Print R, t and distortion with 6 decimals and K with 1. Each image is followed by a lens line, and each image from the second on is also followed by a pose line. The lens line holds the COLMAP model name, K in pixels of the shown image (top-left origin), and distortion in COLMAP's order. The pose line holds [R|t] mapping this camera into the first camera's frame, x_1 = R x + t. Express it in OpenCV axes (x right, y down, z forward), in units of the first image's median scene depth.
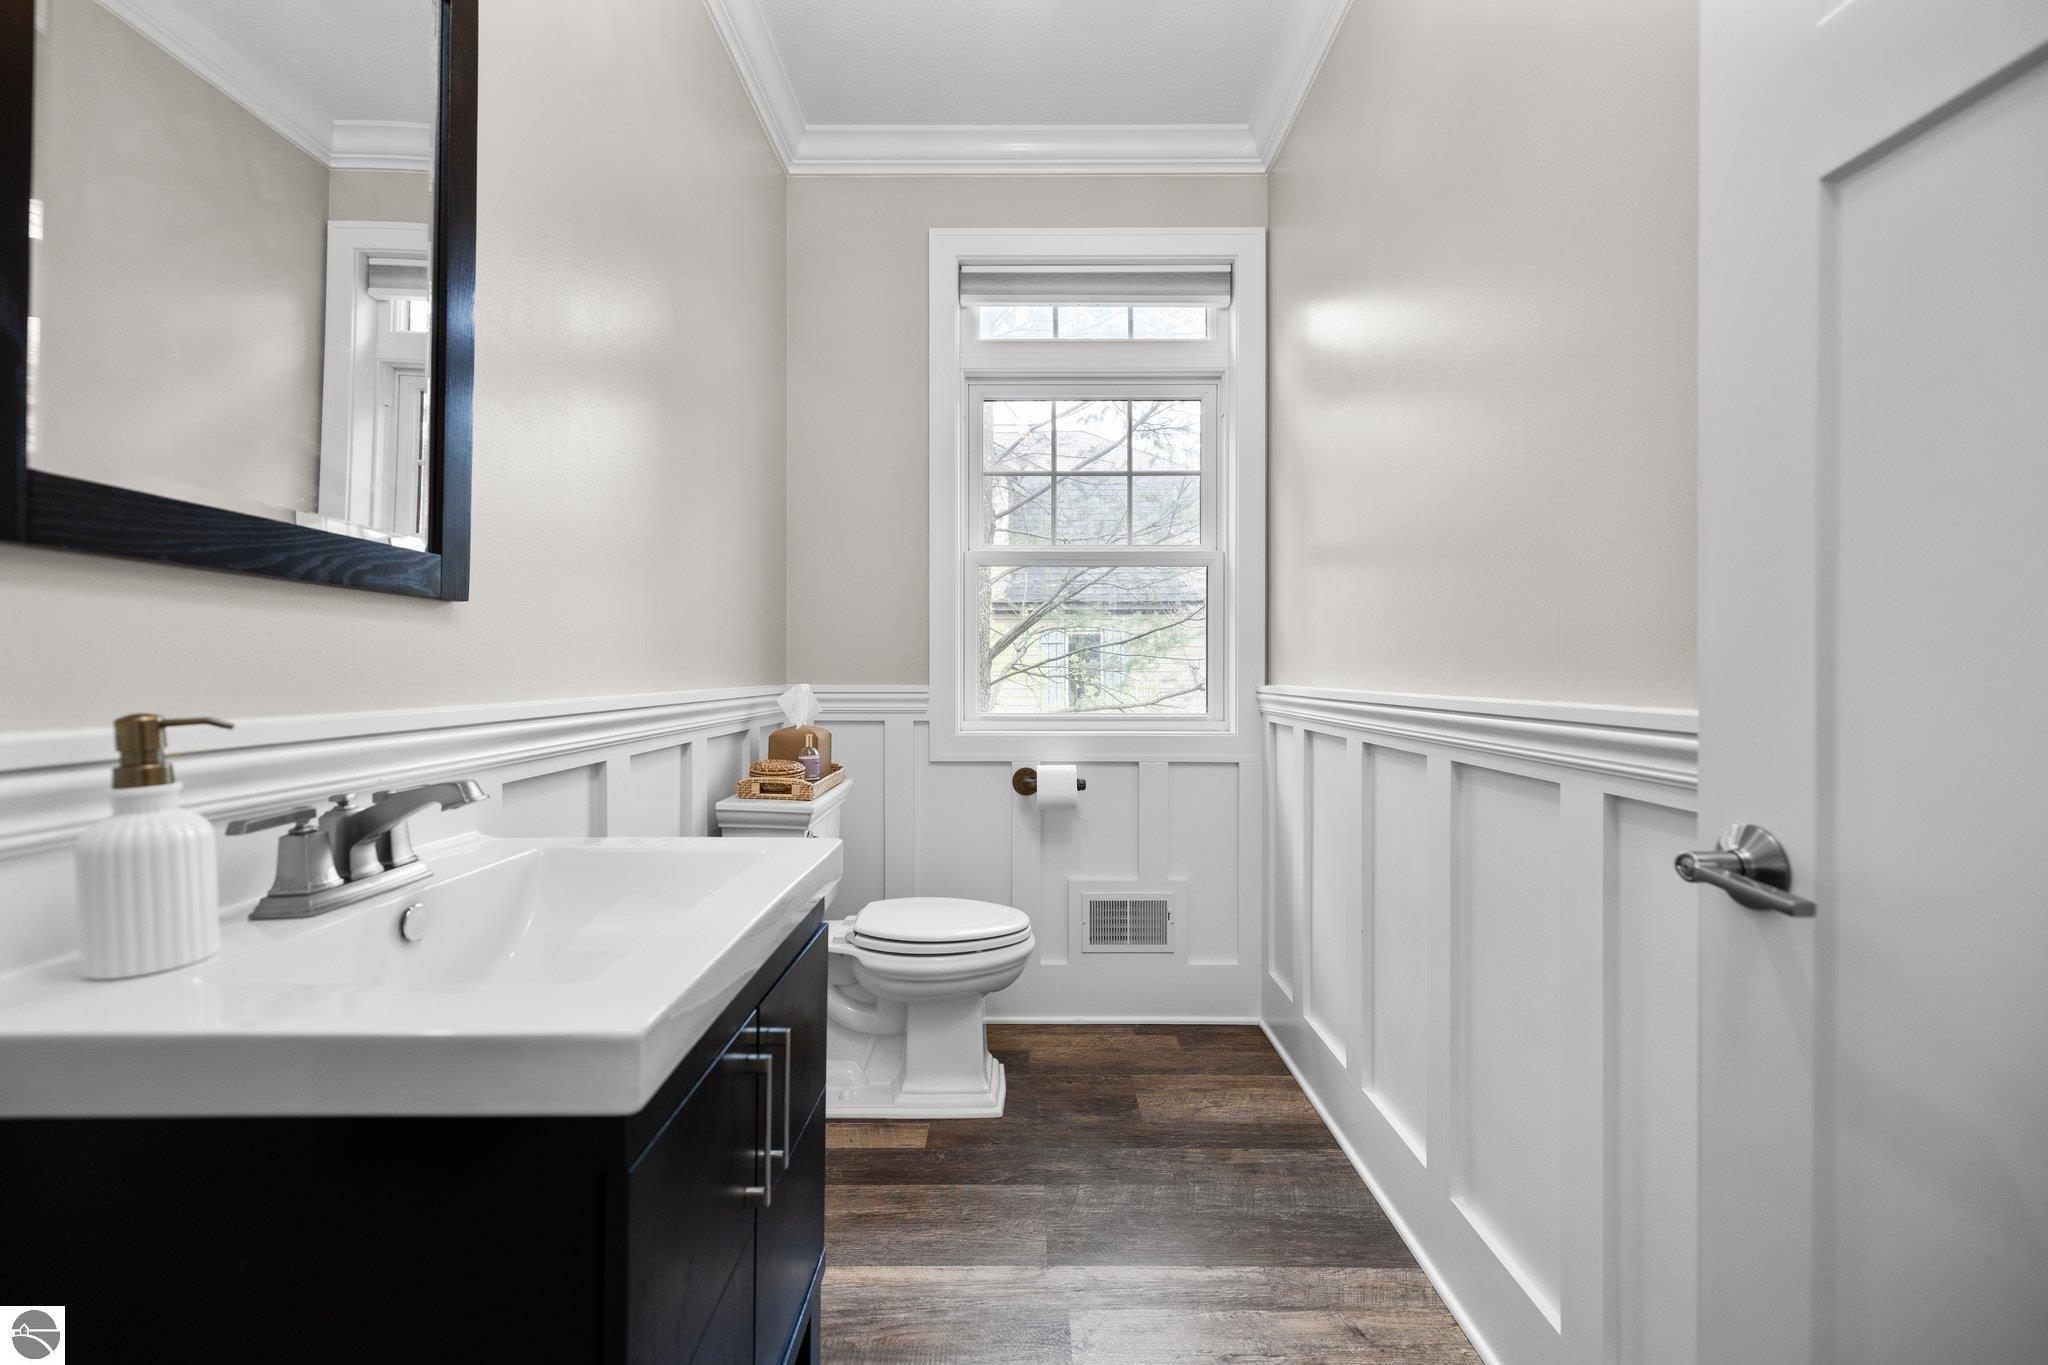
lens RADIAL K [[862.4, 0, 1019.1], [0, 862.4, 674.0], [0, 0, 1]] dist [0.005192, -0.000775]
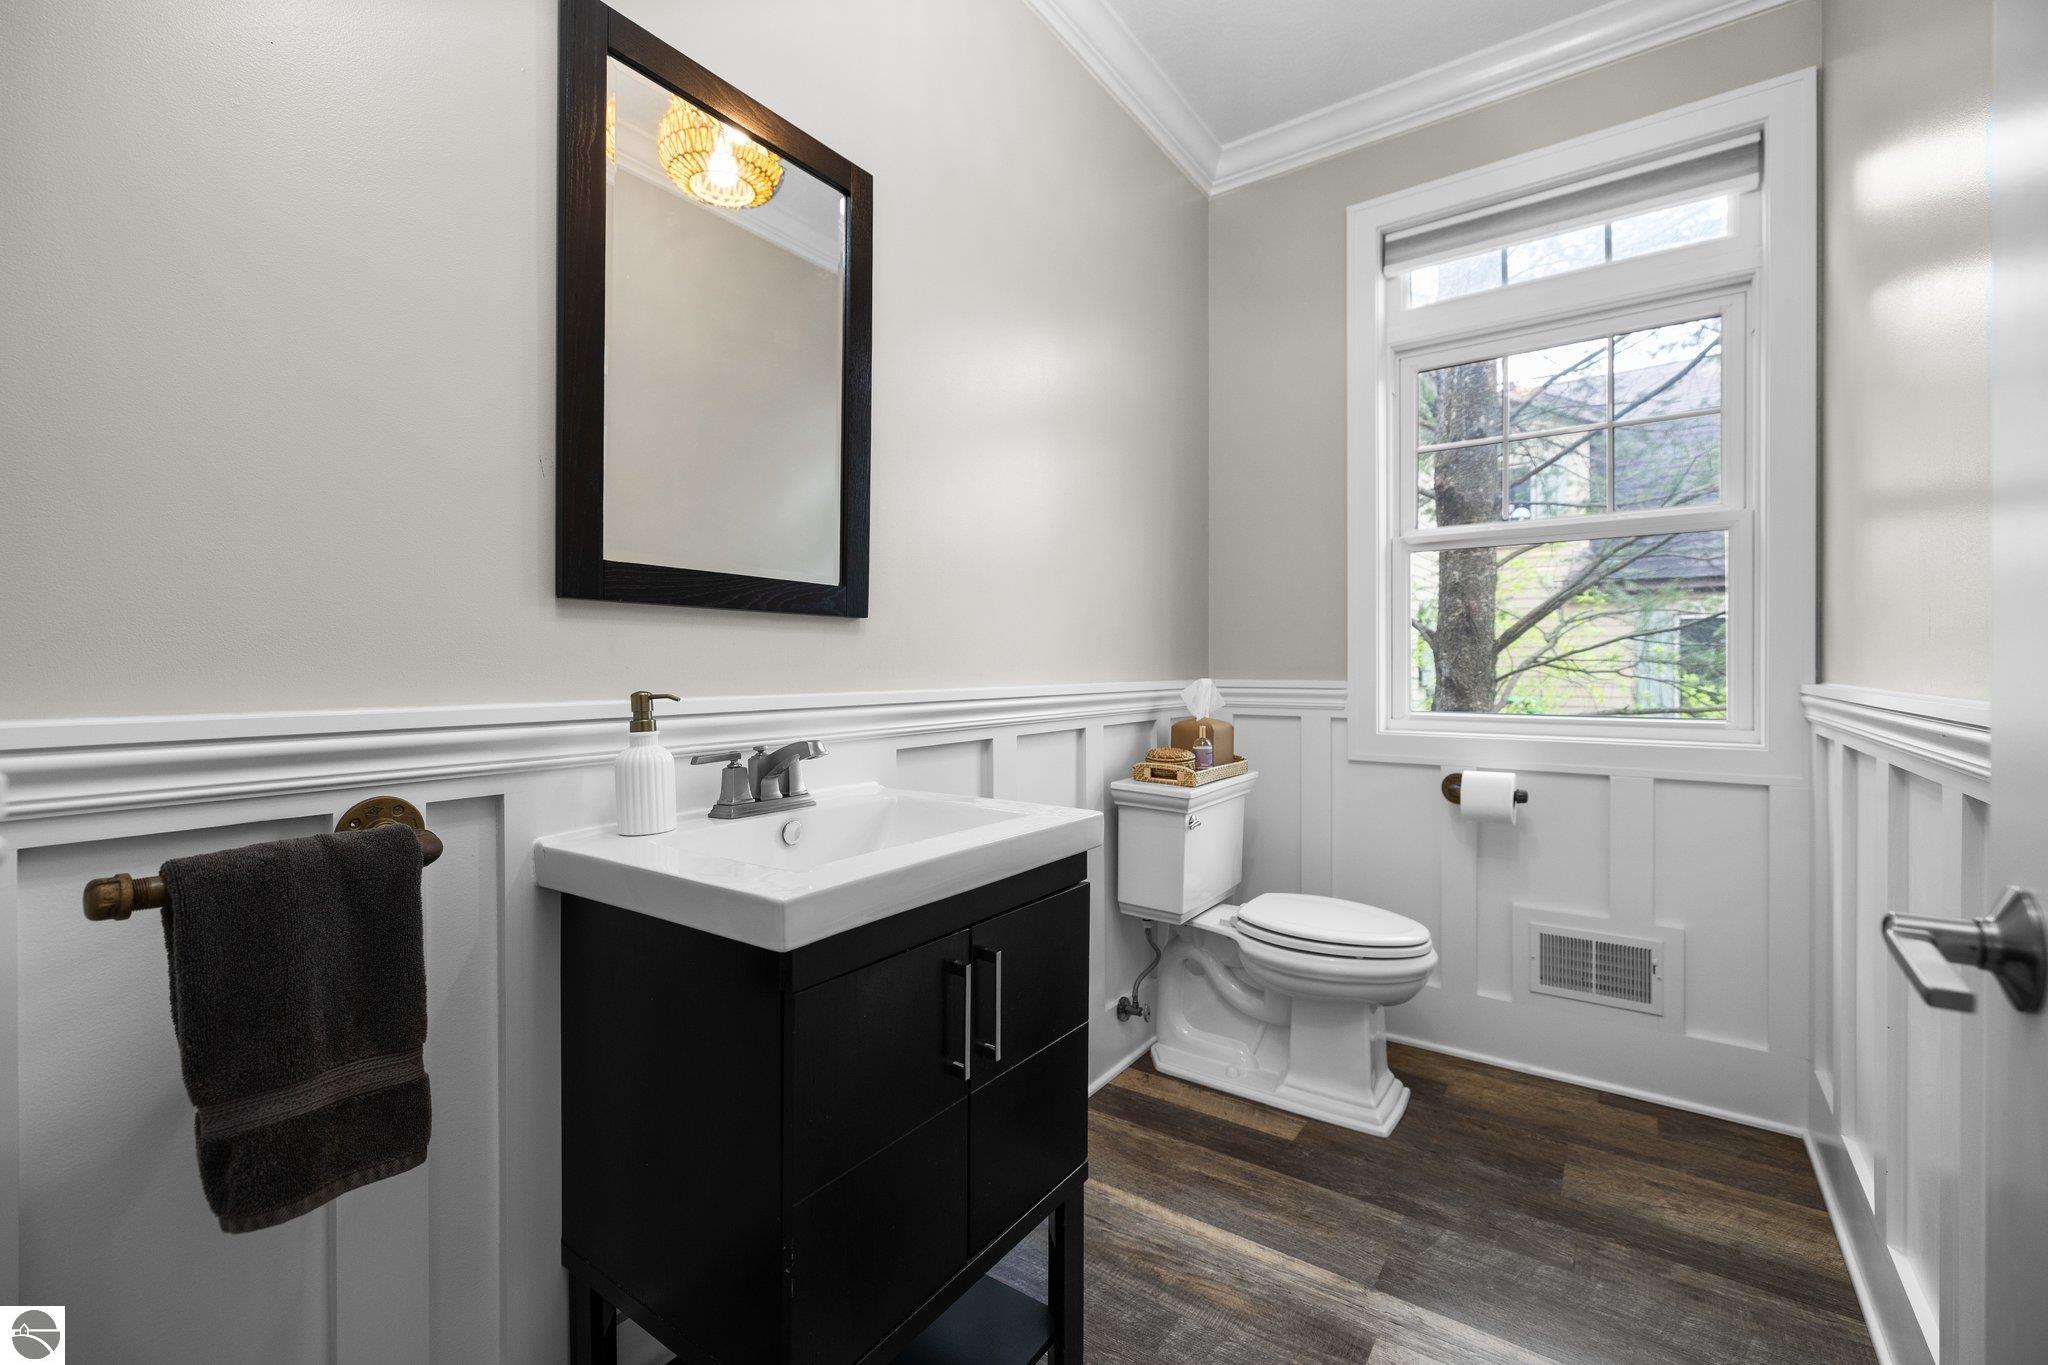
lens RADIAL K [[862.4, 0, 1012.6], [0, 862.4, 672.4], [0, 0, 1]] dist [0.005192, -0.000775]
pose [[0.818393, 0.001960, -0.574656, 0.174592], [0.000222, 0.999993, 0.003726, -0.000215], [0.574659, -0.003177, 0.818387, -0.006832]]
